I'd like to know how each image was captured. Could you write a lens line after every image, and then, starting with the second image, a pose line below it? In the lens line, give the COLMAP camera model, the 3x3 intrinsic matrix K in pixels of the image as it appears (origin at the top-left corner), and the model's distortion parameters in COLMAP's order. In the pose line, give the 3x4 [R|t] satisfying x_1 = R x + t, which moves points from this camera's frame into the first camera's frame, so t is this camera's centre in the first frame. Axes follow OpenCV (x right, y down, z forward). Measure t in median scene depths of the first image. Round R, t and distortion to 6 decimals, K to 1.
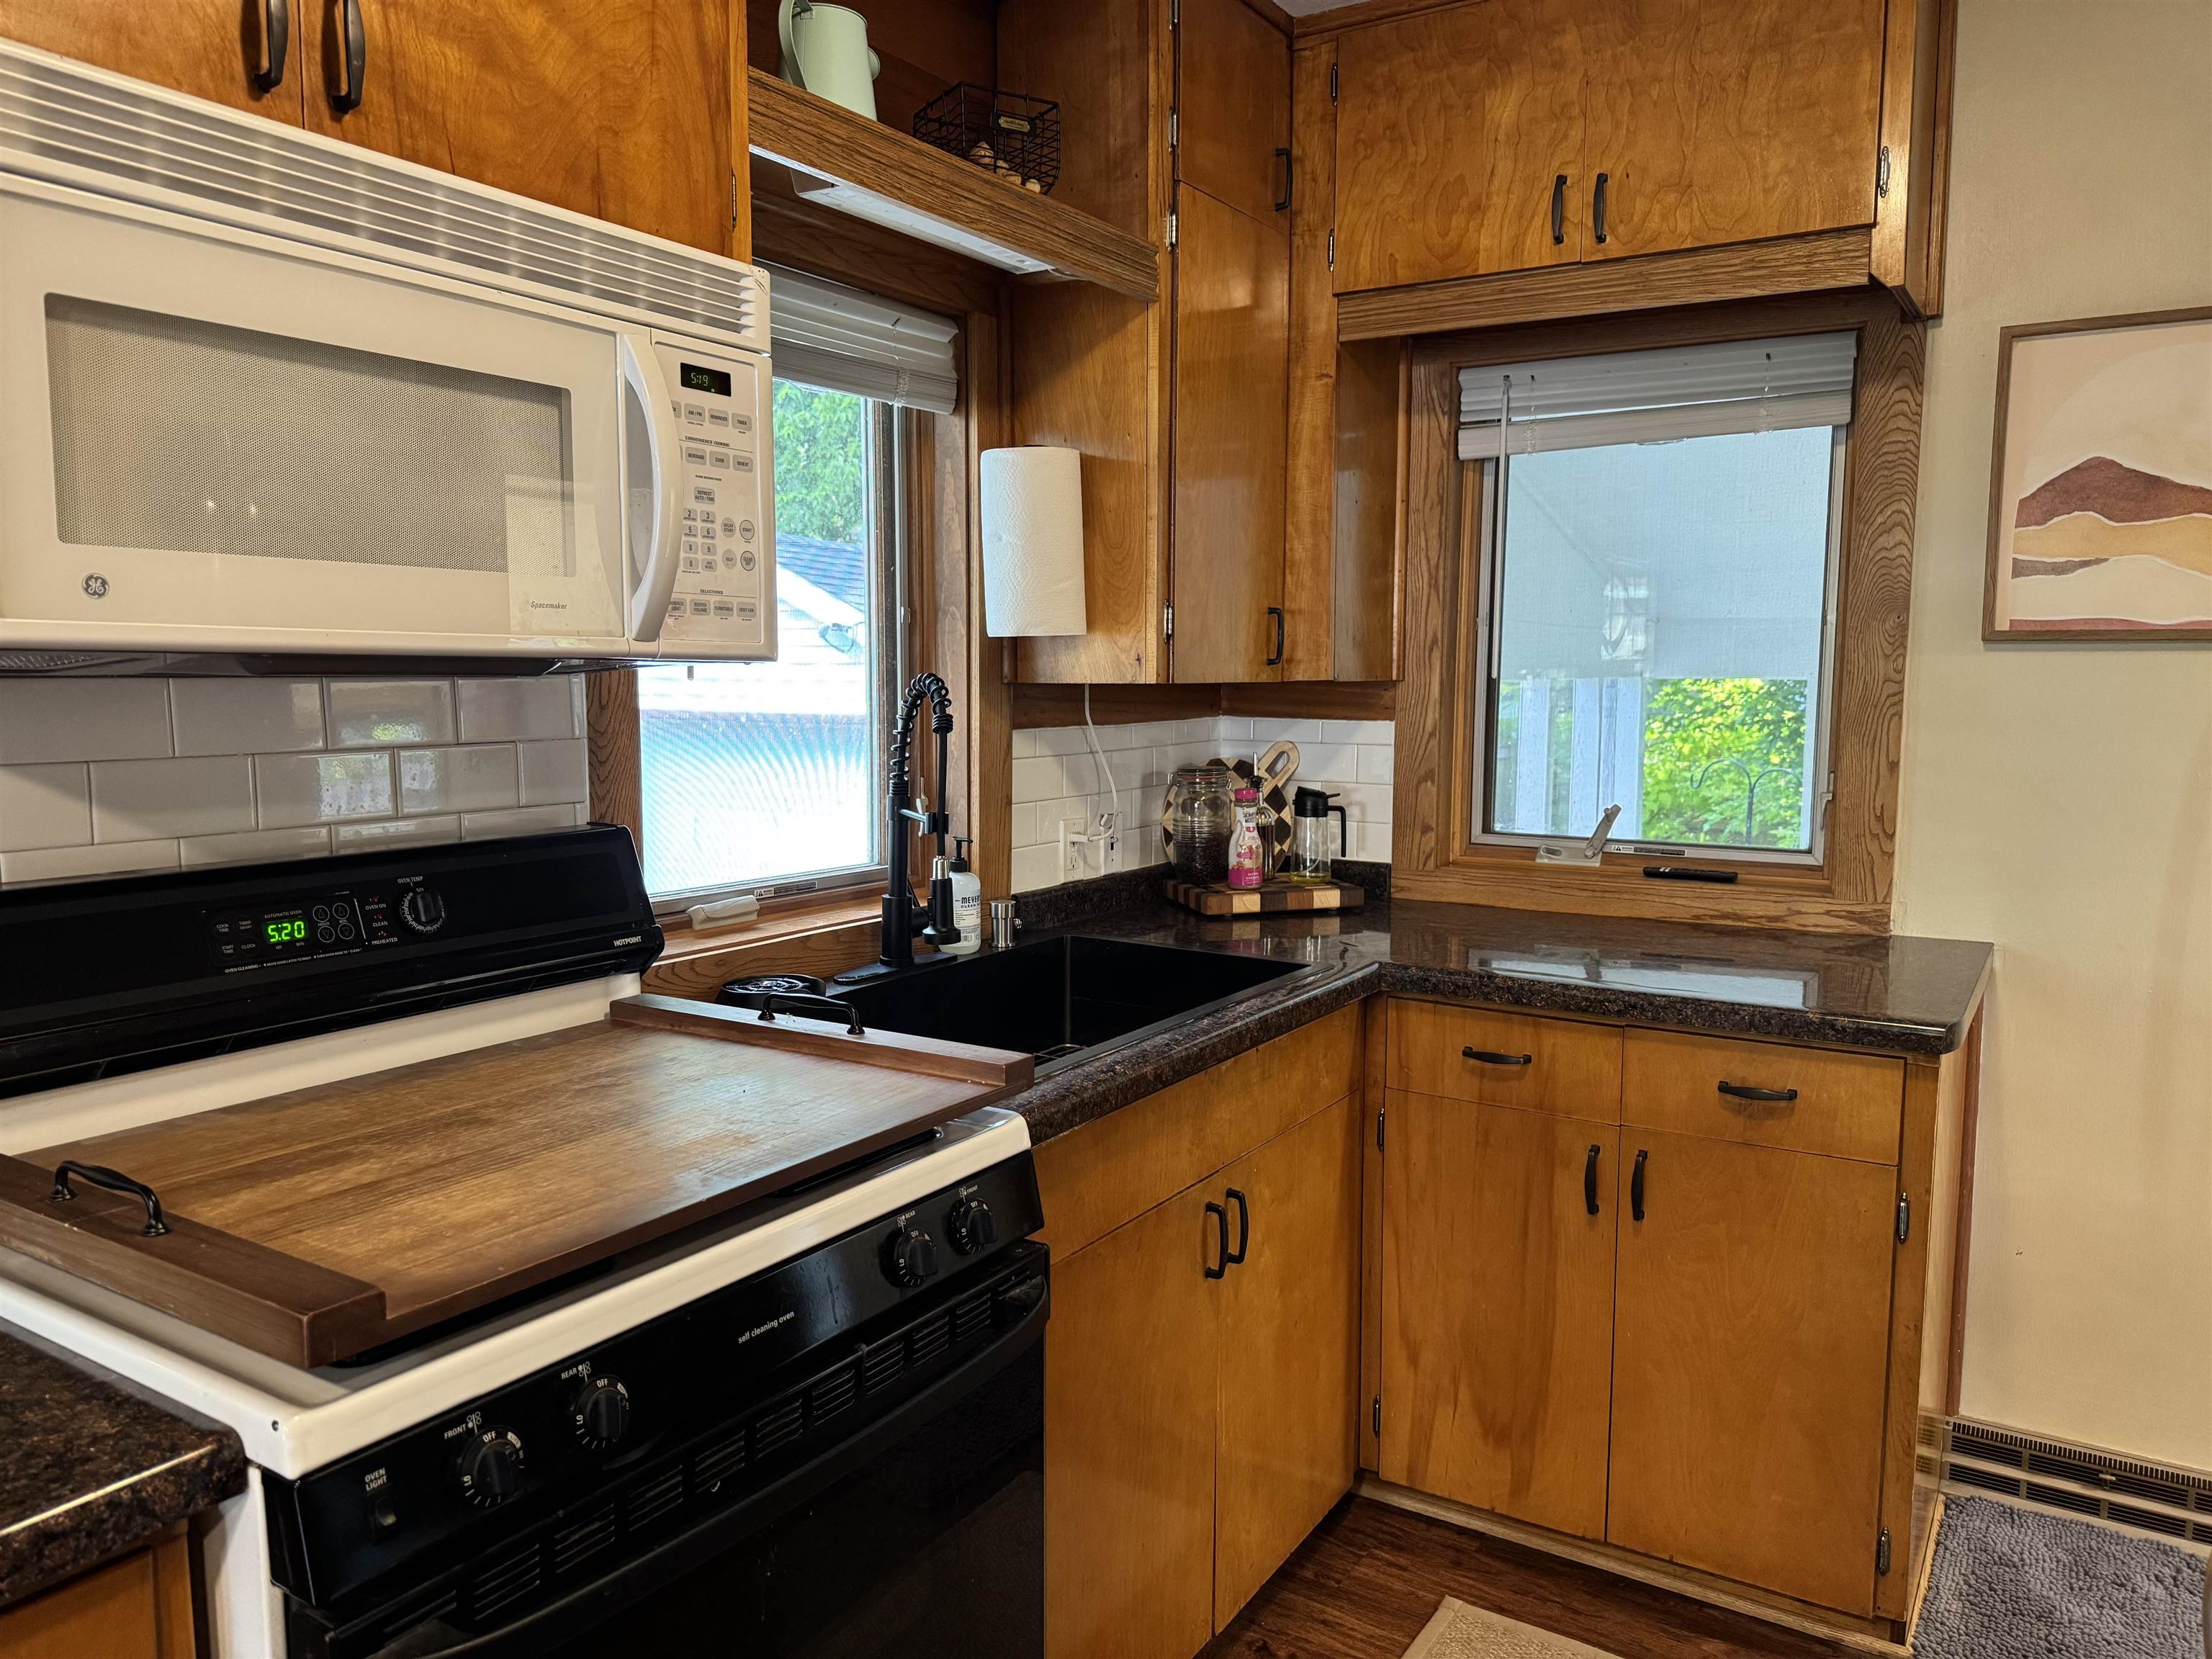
lens RADIAL K [[1550.7, 0, 1082.1], [0, 1550.7, 843.2], [0, 0, 1]] dist [0.049326, -0.075412]
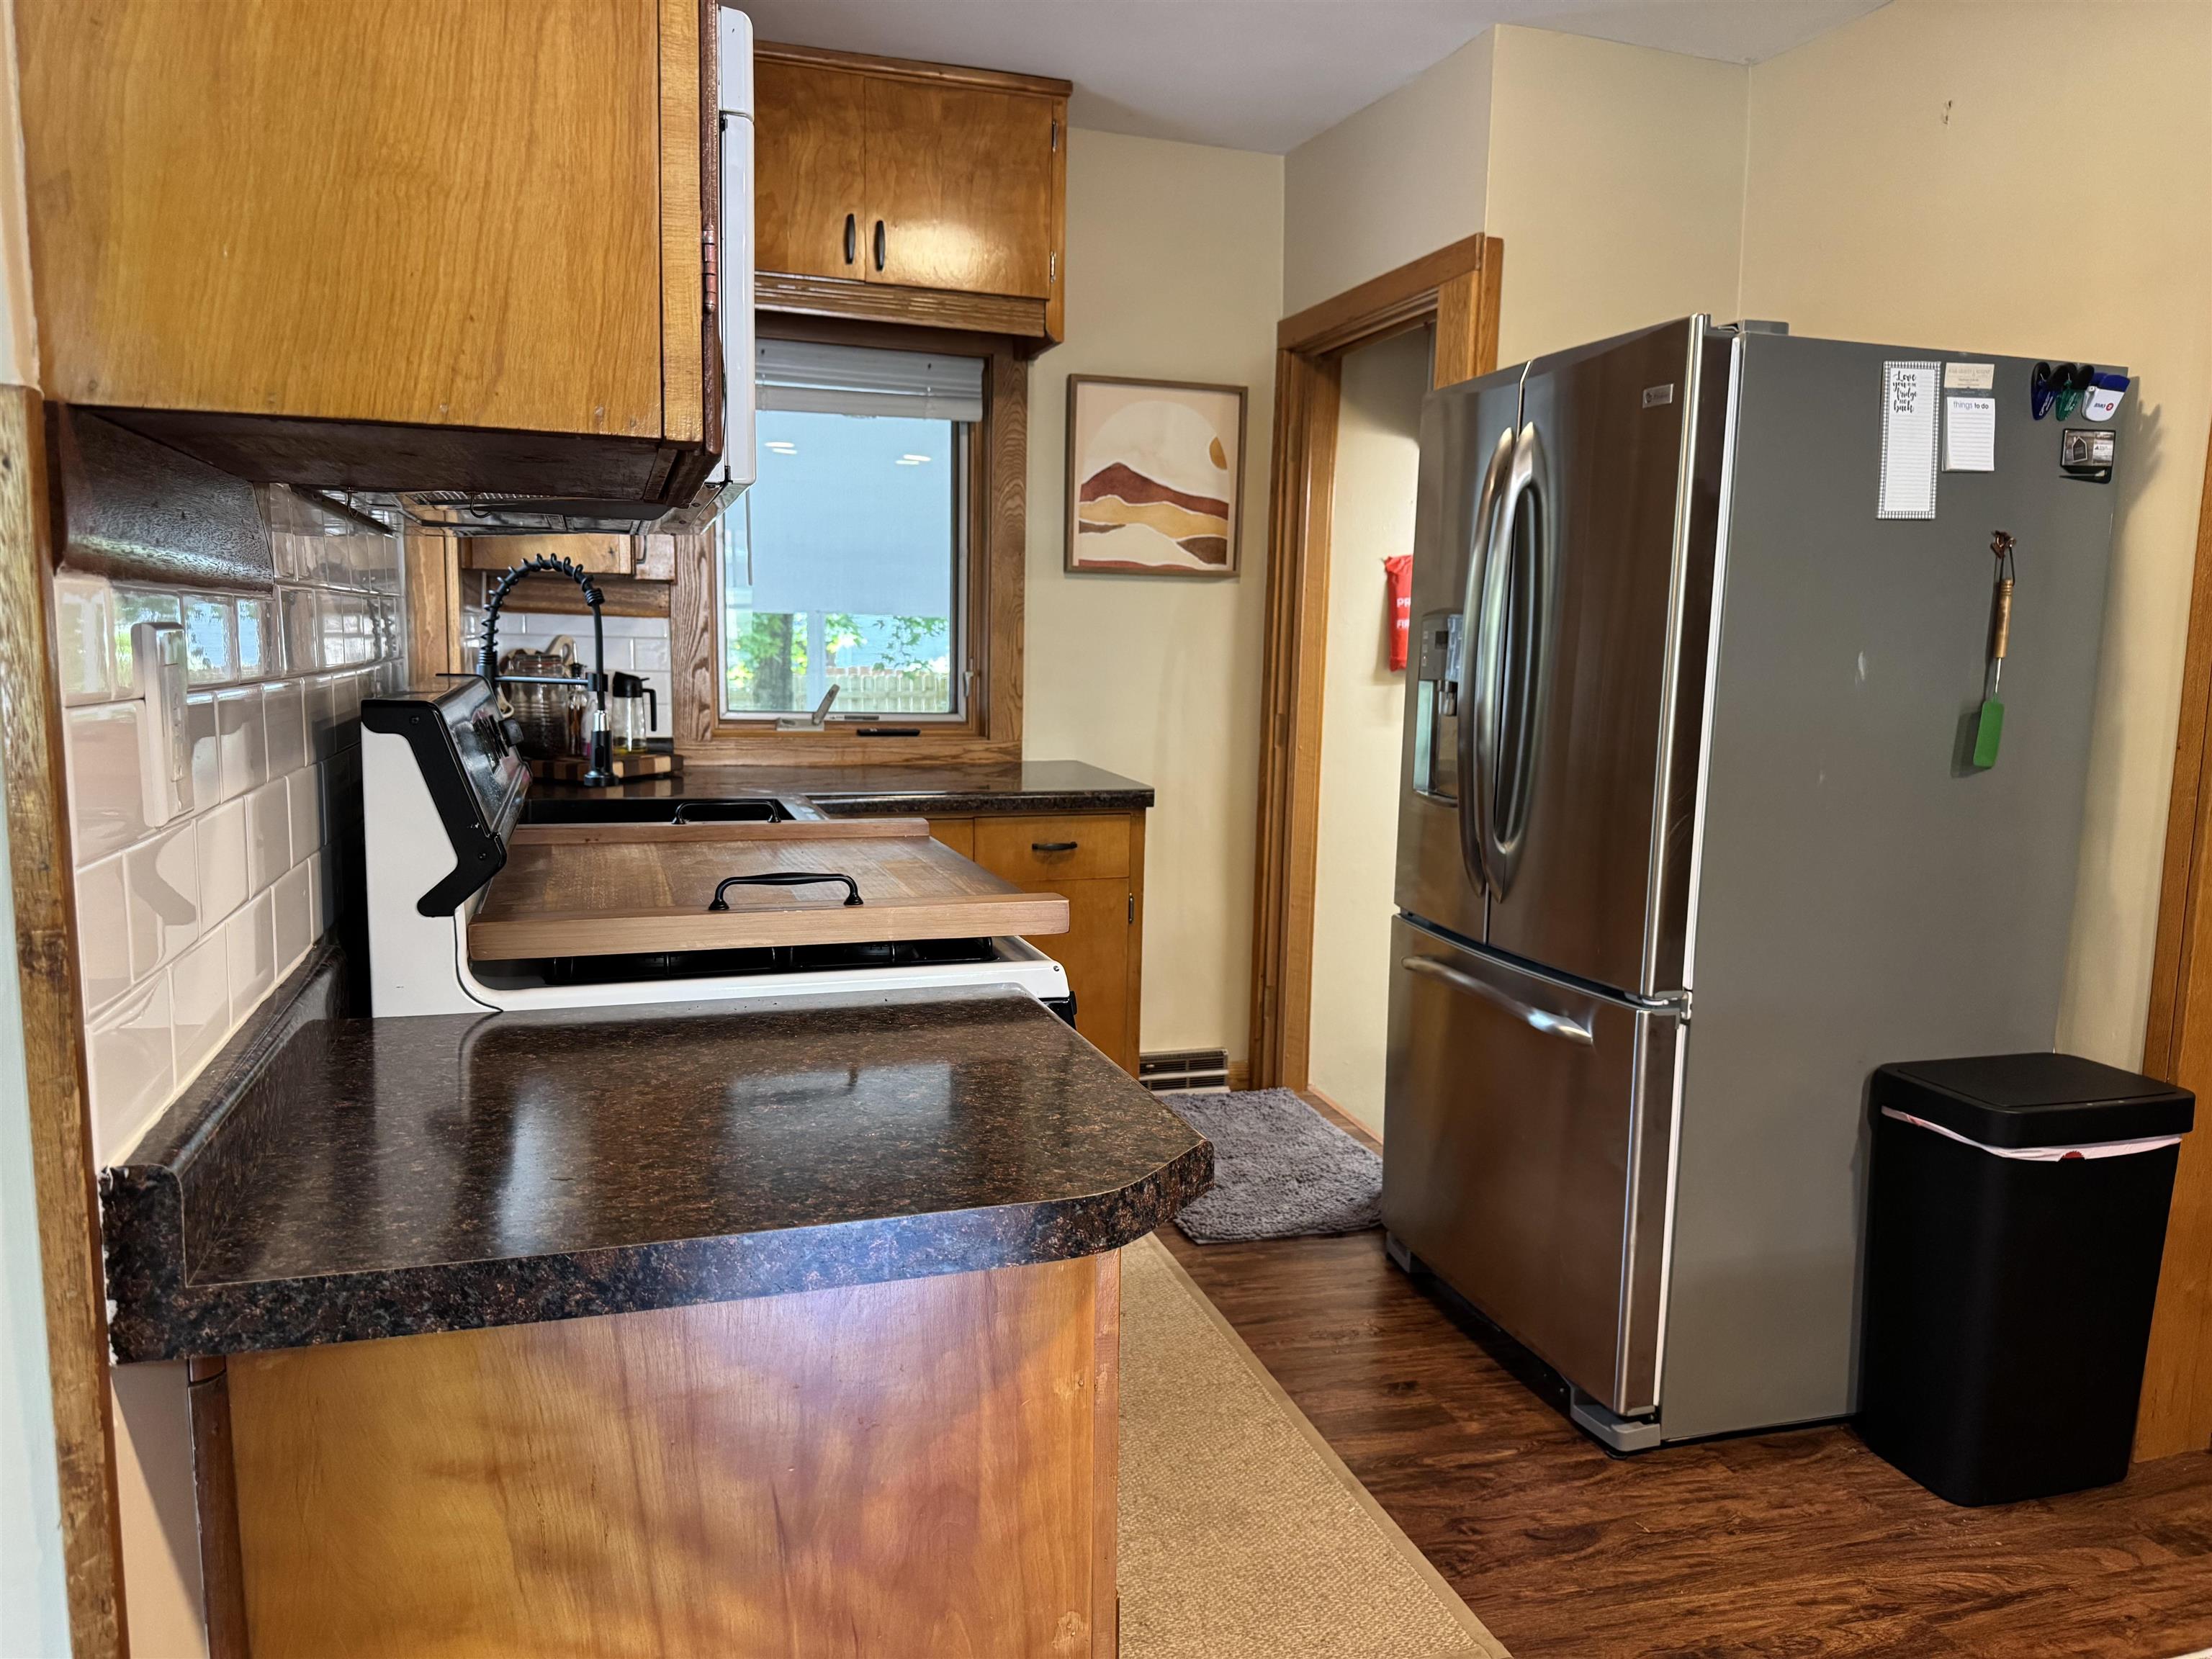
lens RADIAL K [[1548.5, 0, 1081.3], [0, 1548.5, 835.4], [0, 0, 1]] dist [0.163661, -0.381947]
pose [[0.641270, -0.085079, 0.762584, -0.649946], [0.064905, 0.996287, 0.056573, 0.050707], [-0.764565, 0.013217, 0.644411, -0.039313]]
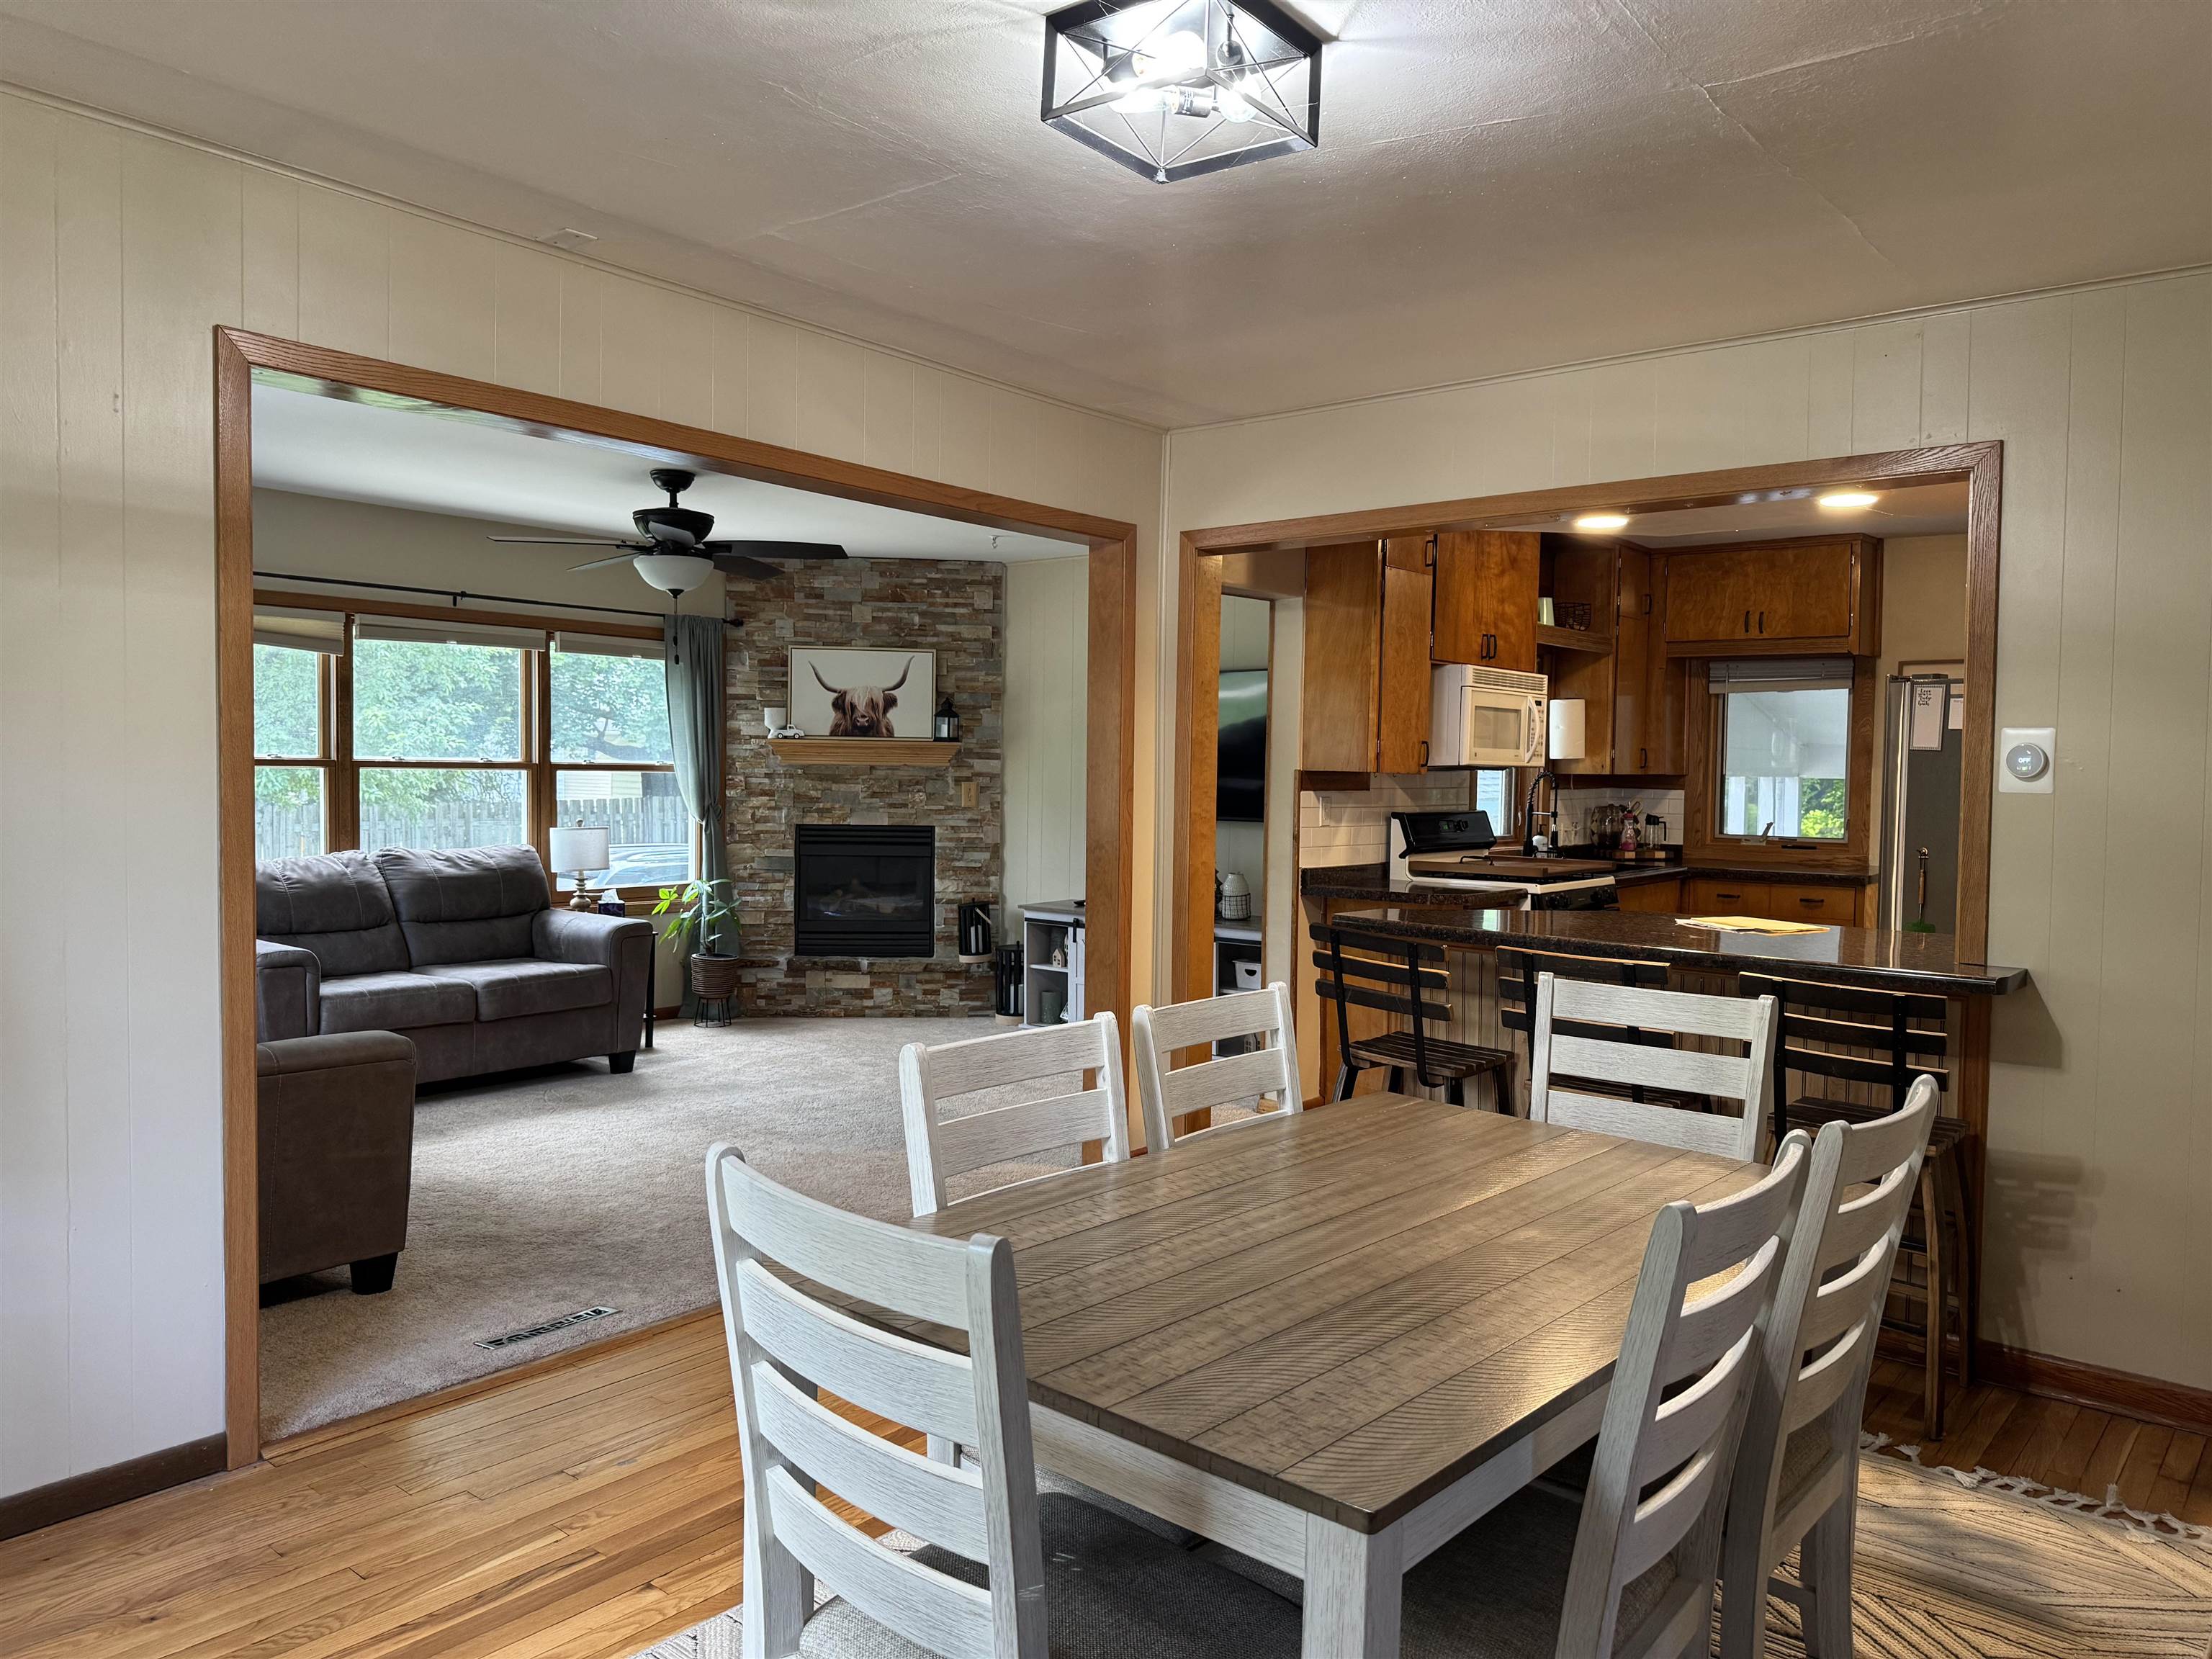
lens RADIAL K [[1548.5, 0, 1081.3], [0, 1548.5, 835.4], [0, 0, 1]] dist [0.163661, -0.381947]
pose [[0.993917, 0.014183, -0.109214, -0.630574], [-0.021540, 0.997555, -0.066477, 0.237529], [0.108004, 0.068425, 0.991793, -2.114013]]
